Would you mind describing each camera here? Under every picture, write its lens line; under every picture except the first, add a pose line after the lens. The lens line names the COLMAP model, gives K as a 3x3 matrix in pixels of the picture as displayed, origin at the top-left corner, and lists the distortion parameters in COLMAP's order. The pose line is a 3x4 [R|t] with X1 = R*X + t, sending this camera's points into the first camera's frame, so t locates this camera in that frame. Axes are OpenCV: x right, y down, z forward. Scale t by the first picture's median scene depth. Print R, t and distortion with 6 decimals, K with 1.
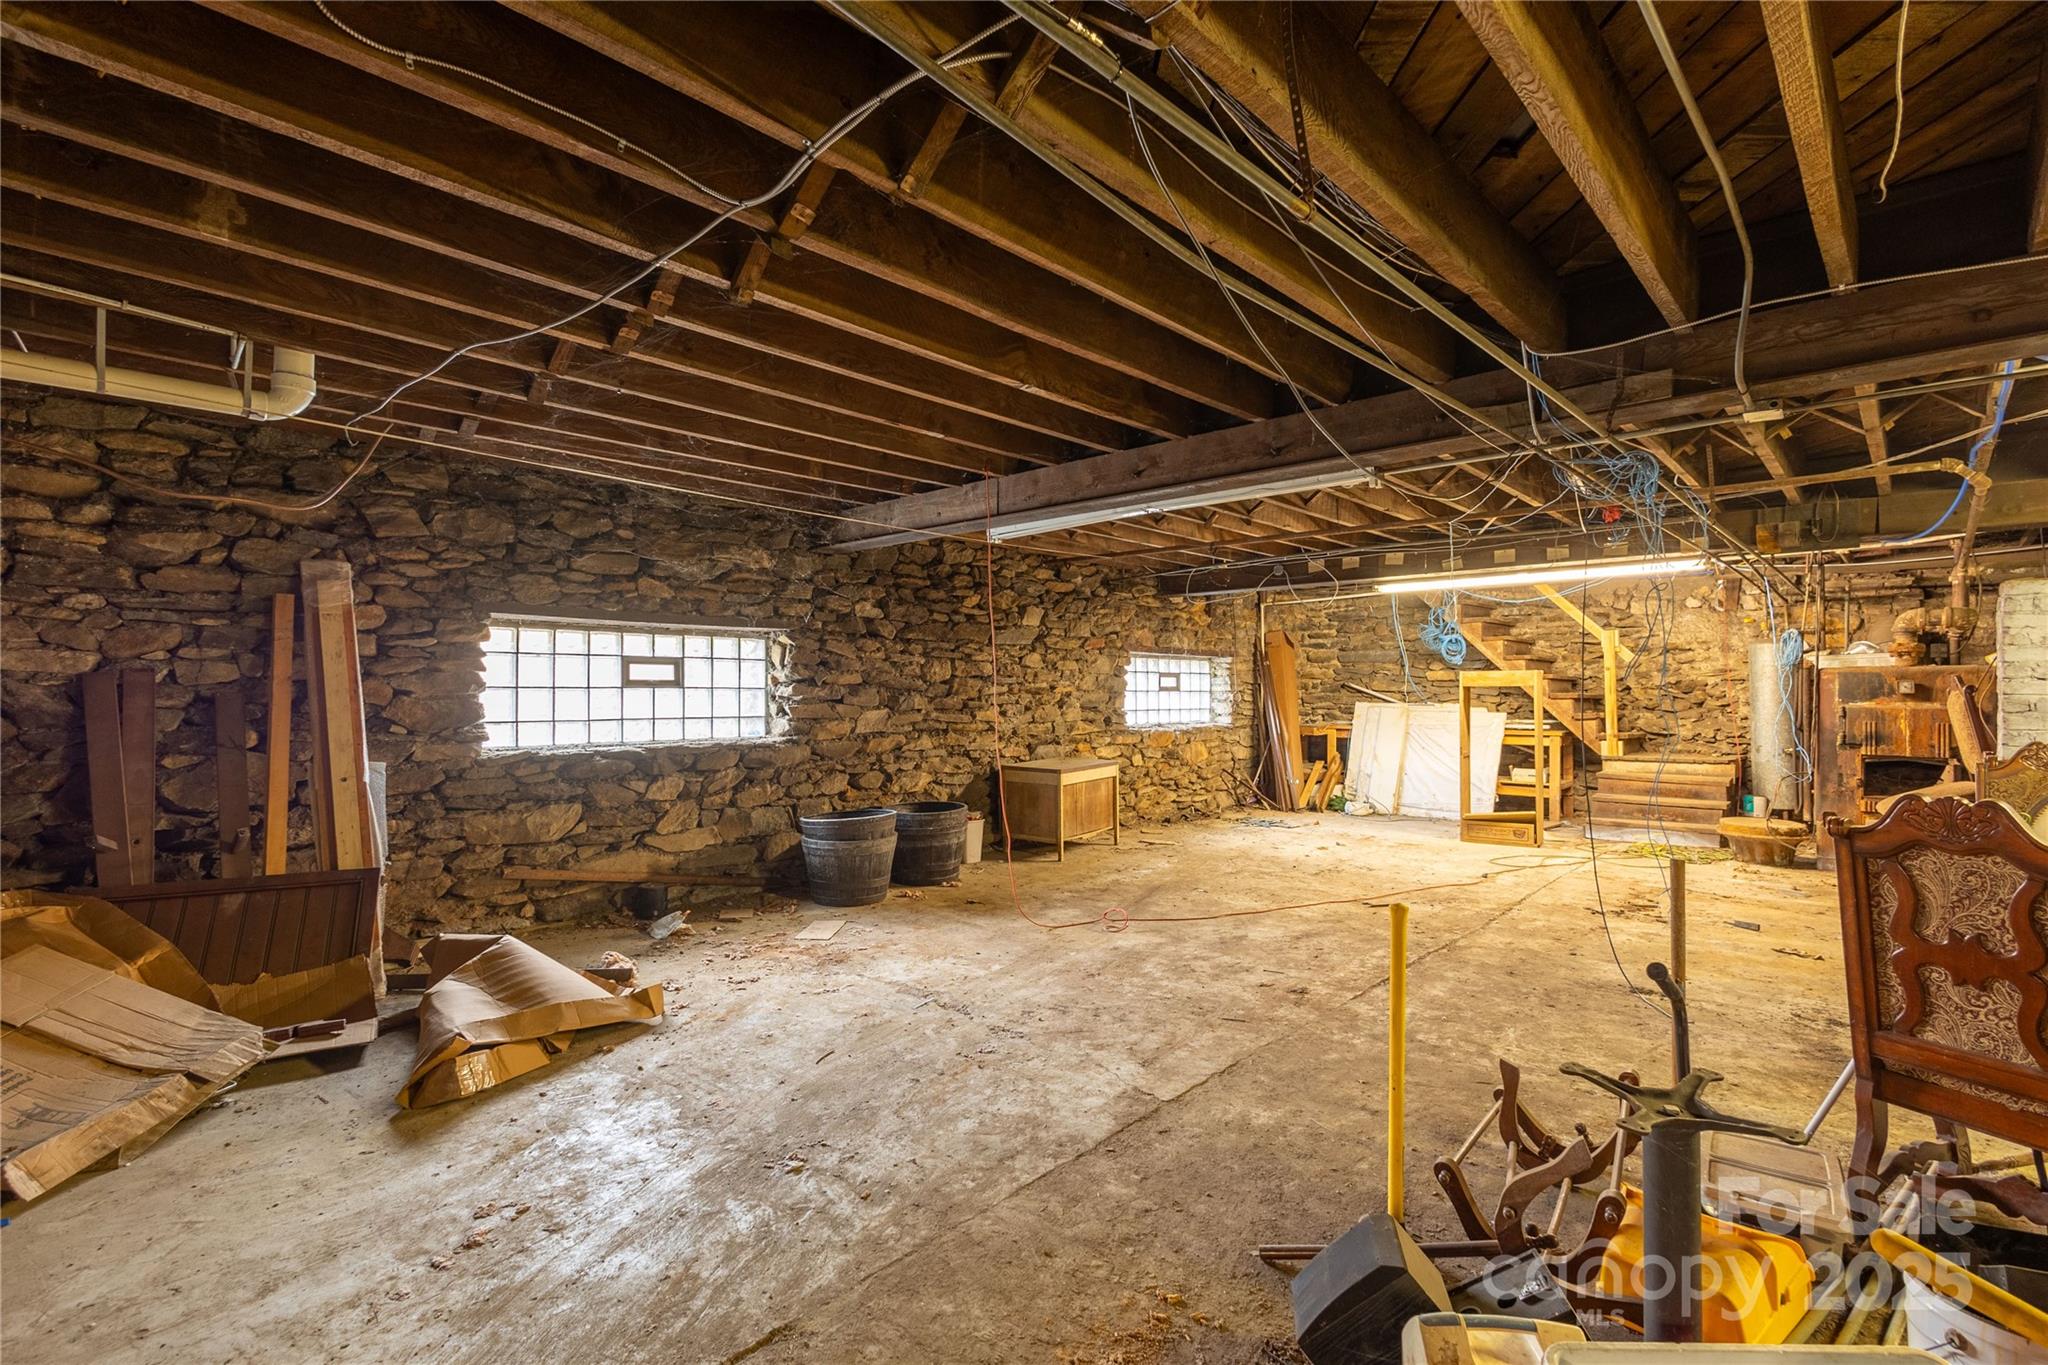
lens RADIAL K [[938.0, 0, 1025.4], [0, 938.0, 683.5], [0, 0, 1]] dist [0.011650, -0.004590]
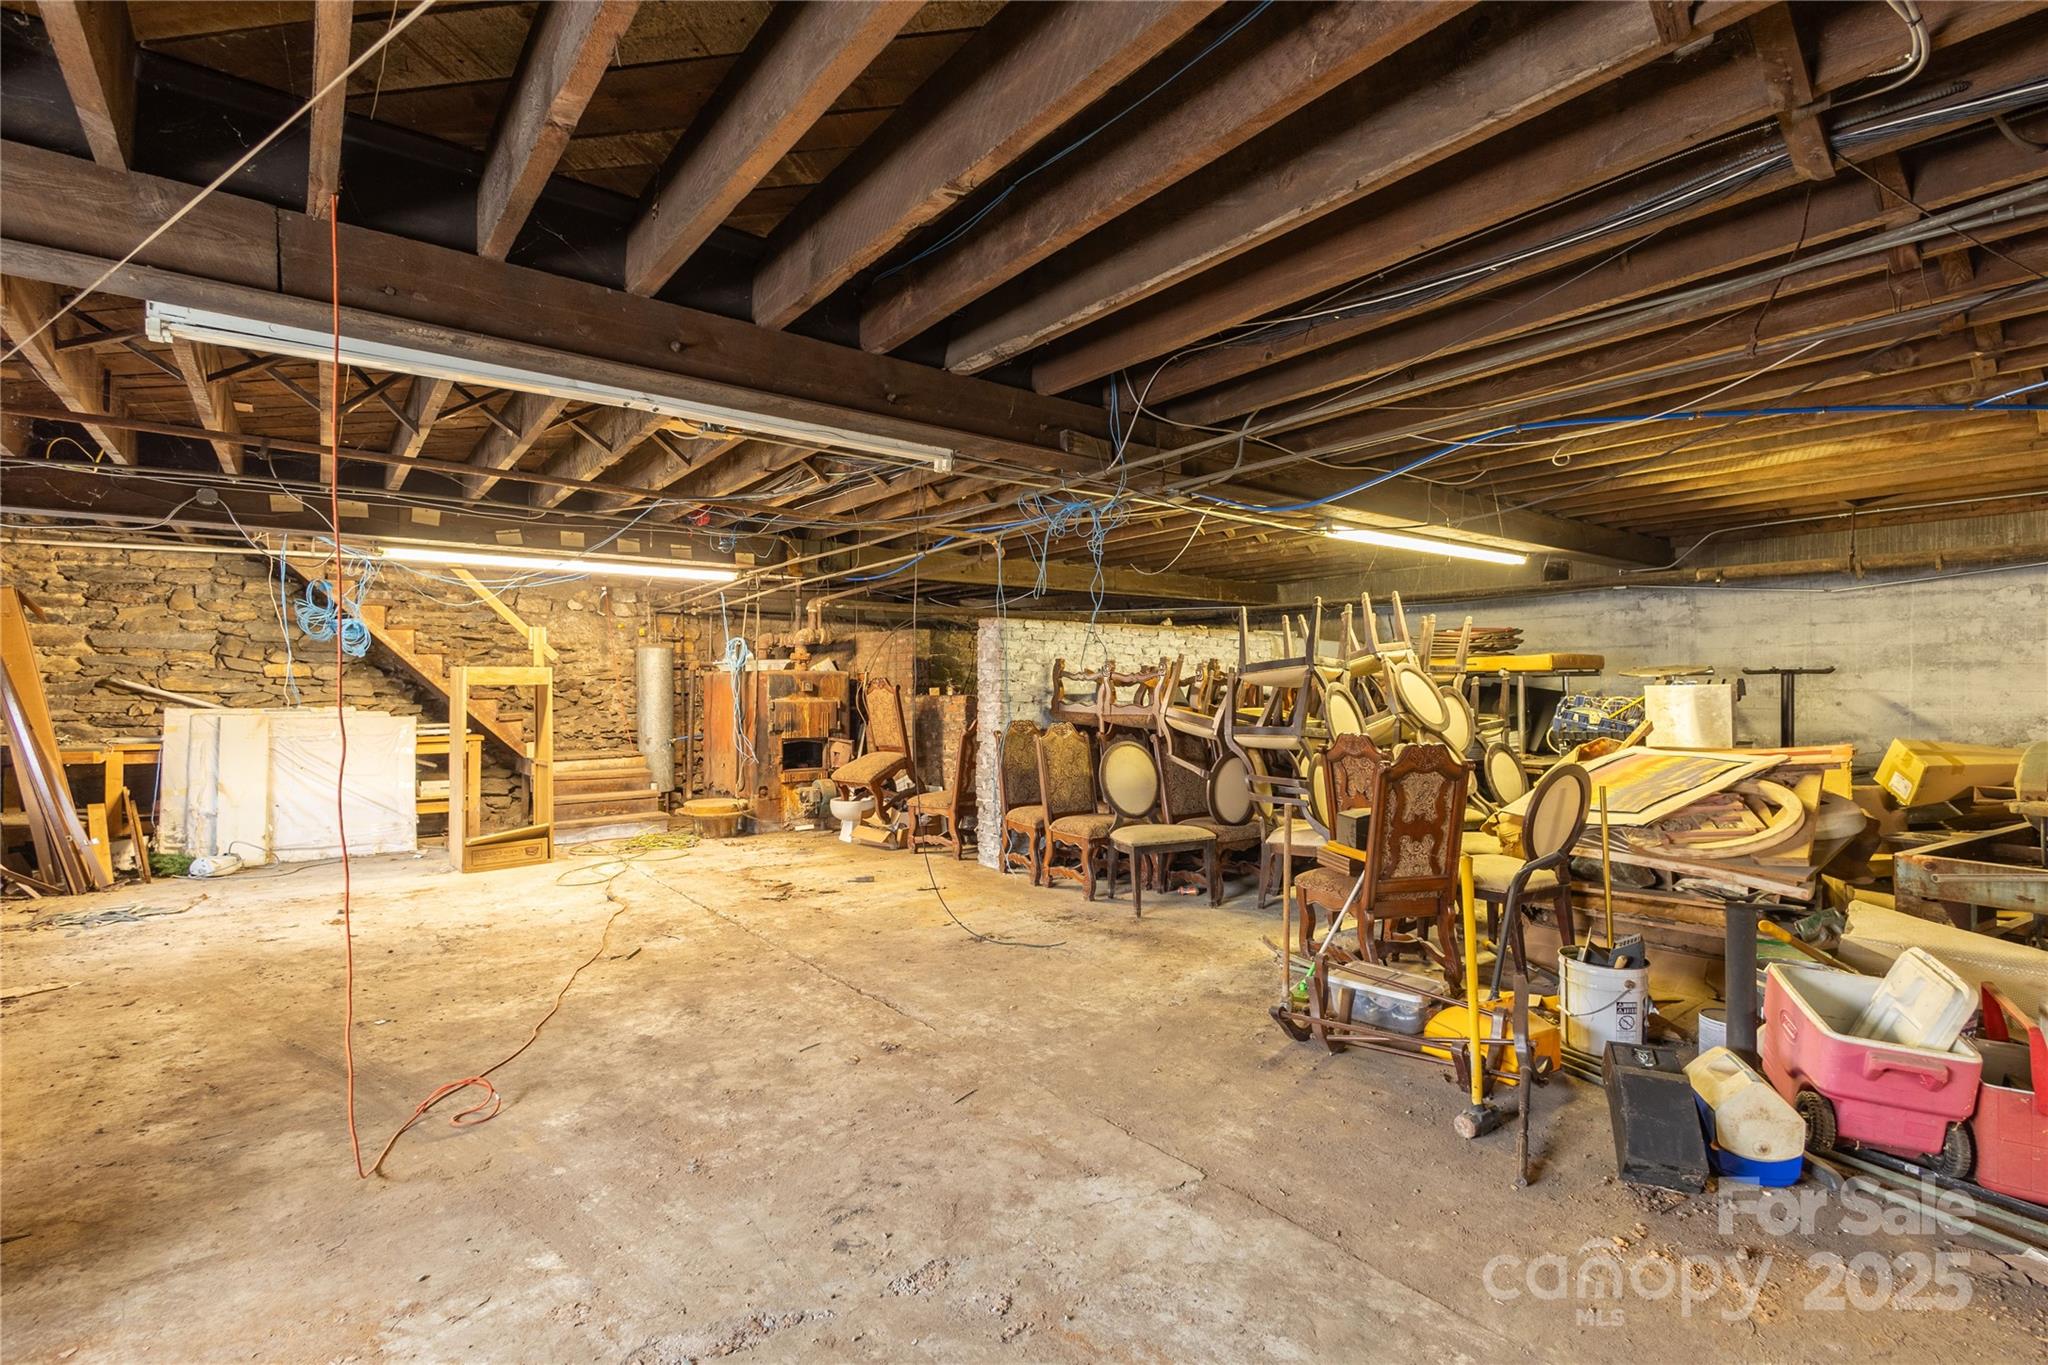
lens RADIAL K [[938.0, 0, 1024.9], [0, 938.0, 683.4], [0, 0, 1]] dist [0.011650, -0.004590]
pose [[0.168302, 0.003873, 0.985728, -0.488123], [-0.004427, 0.999985, -0.003174, 0.003951], [-0.985726, -0.003830, 0.168317, 0.700051]]
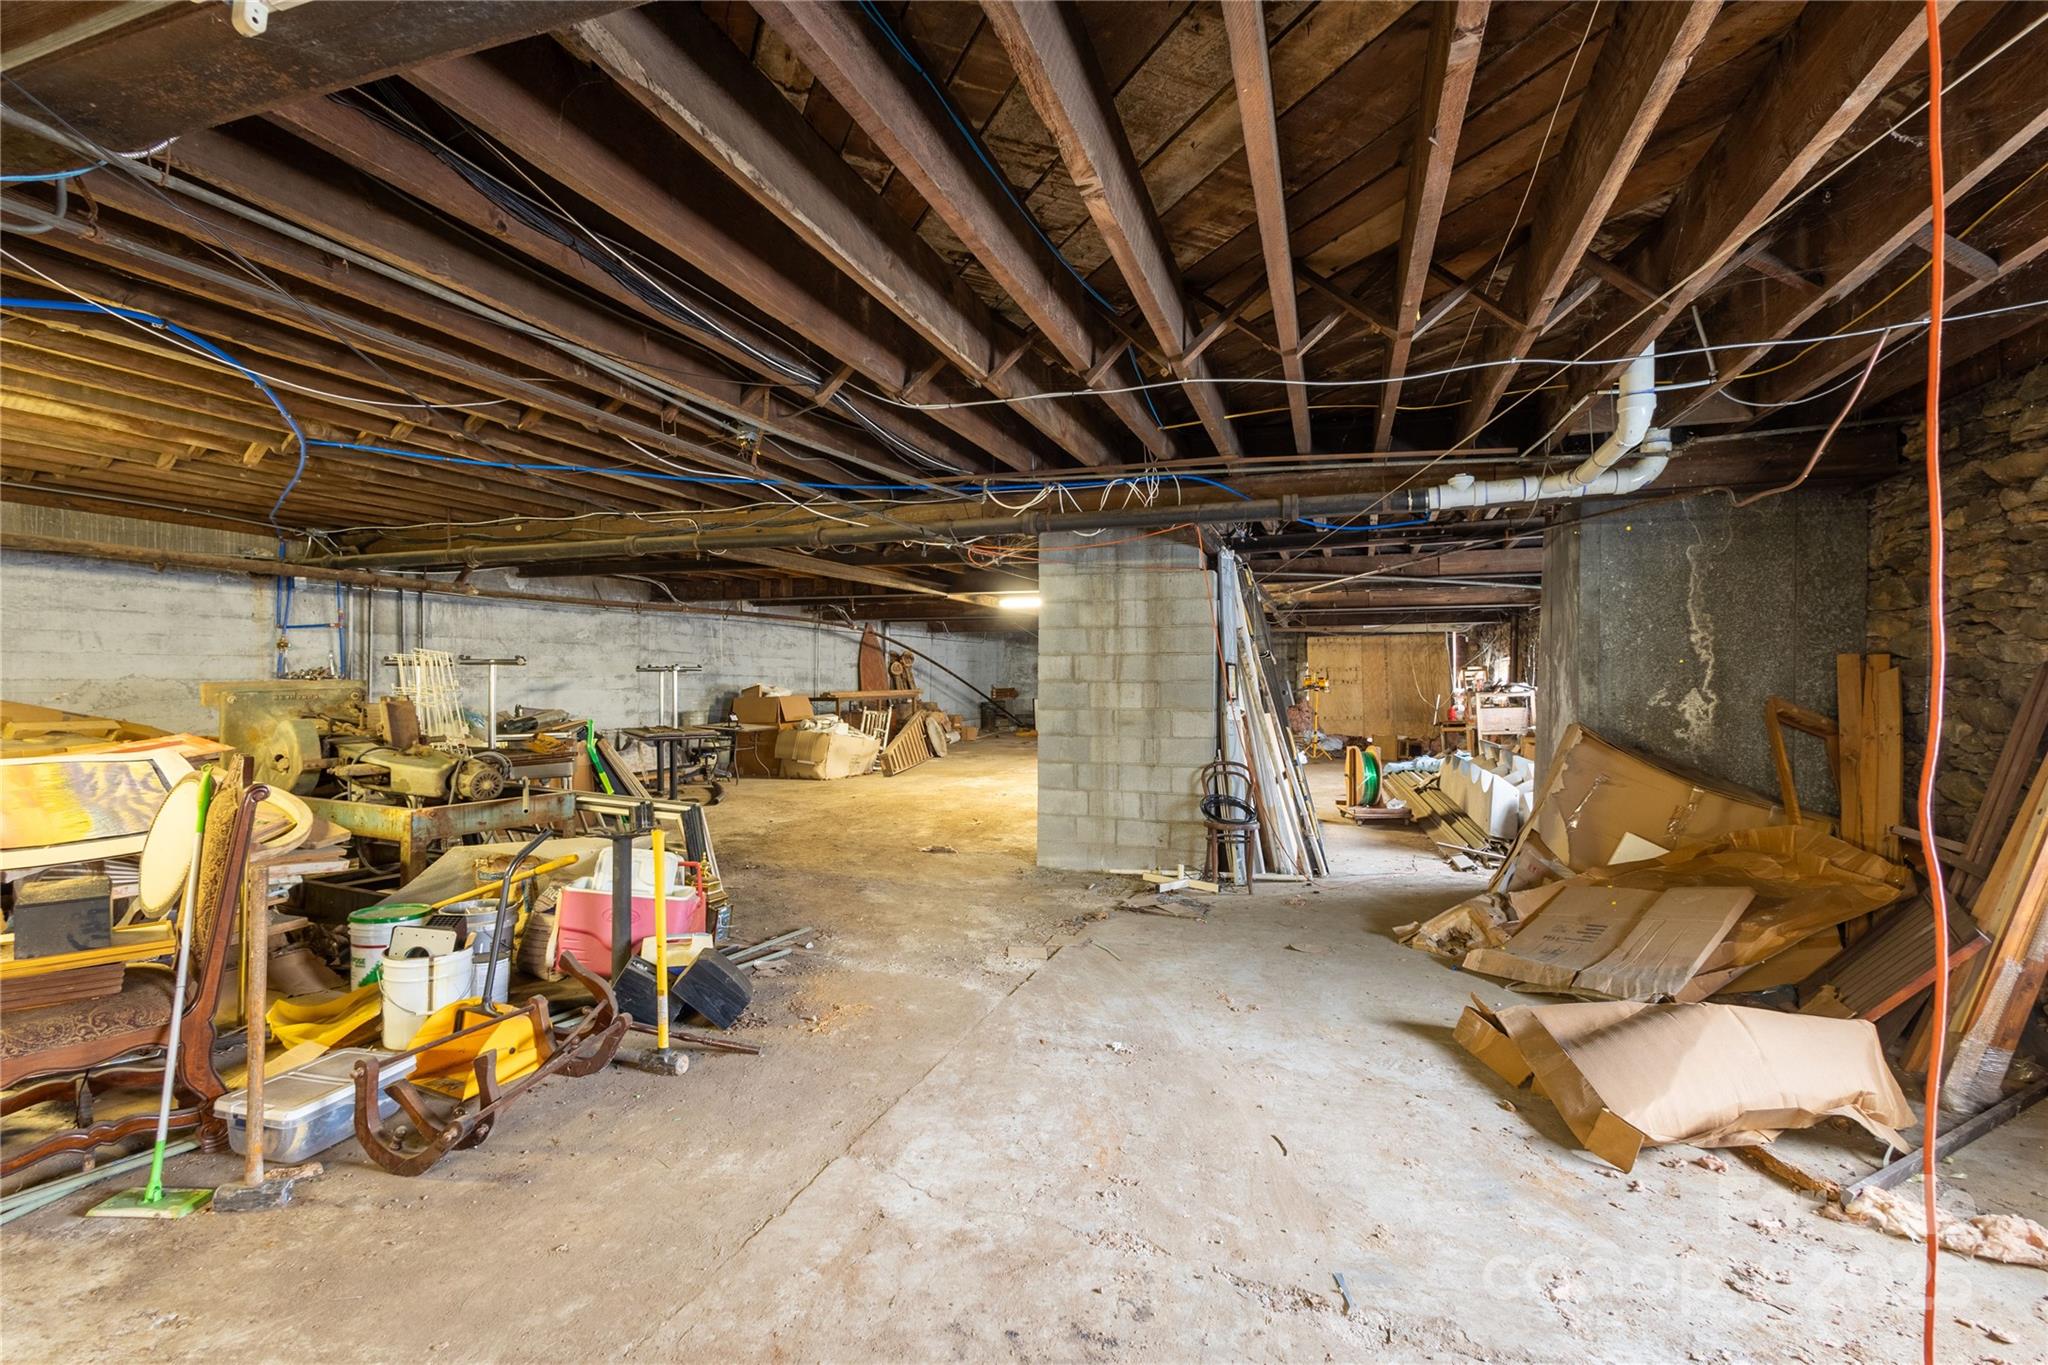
lens RADIAL K [[938.0, 0, 1023.3], [0, 938.0, 680.6], [0, 0, 1]] dist [0.011650, -0.004590]
pose [[-0.913855, -0.003010, -0.406030, 0.238492], [-0.001584, 0.999991, -0.003847, 0.008116], [0.406038, -0.002873, -0.913852, 1.273879]]
